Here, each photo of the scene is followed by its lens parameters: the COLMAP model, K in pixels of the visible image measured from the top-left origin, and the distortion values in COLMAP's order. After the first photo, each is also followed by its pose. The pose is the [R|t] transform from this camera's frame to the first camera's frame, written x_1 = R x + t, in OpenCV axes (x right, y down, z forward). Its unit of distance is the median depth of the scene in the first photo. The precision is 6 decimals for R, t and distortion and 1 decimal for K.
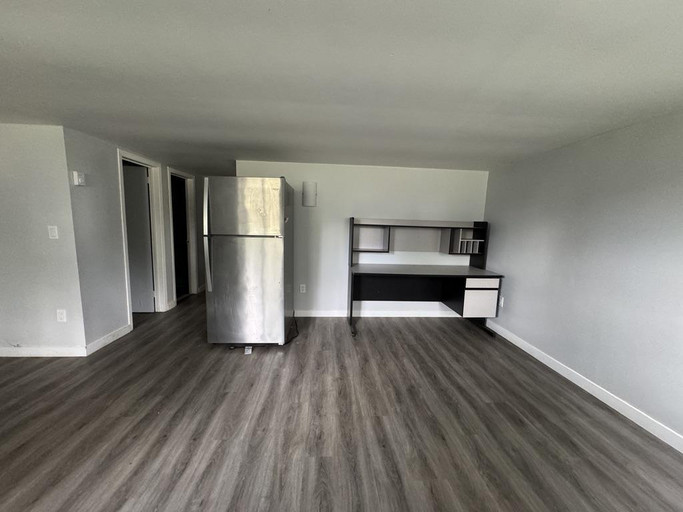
lens RADIAL K [[270.4, 0, 339.7], [0, 270.4, 255.5], [0, 0, 1]] dist [-0.001803, 0.000517]
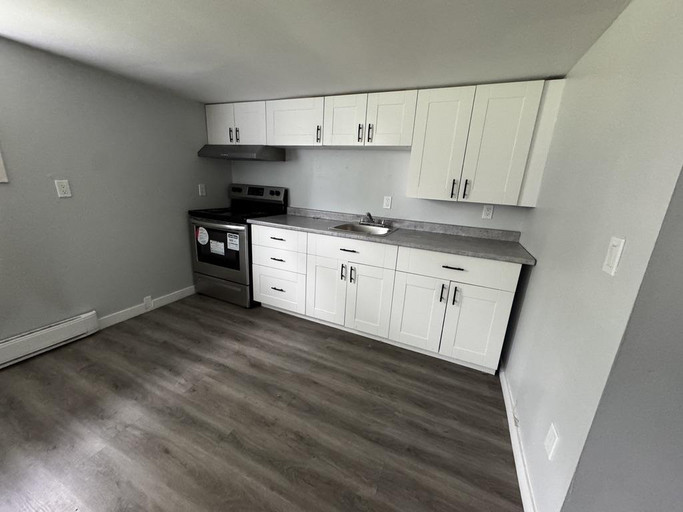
lens RADIAL K [[270.4, 0, 341.4], [0, 270.4, 255.6], [0, 0, 1]] dist [-0.001803, 0.000517]
pose [[-0.456166, 0.181707, -0.871146, -0.699976], [-0.176317, 0.941070, 0.288618, -0.146763], [0.872253, 0.285256, -0.397246, 0.972289]]
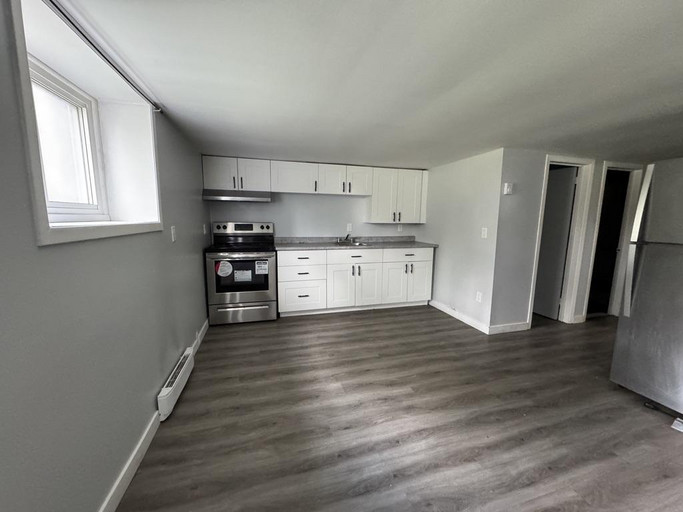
lens RADIAL K [[270.4, 0, 342.8], [0, 270.4, 255.4], [0, 0, 1]] dist [-0.001803, 0.000517]
pose [[0.226528, 0.109816, -0.967794, 0.060697], [-0.123009, 0.988893, 0.083418, -0.002433], [0.966206, 0.100151, 0.237520, 0.039042]]
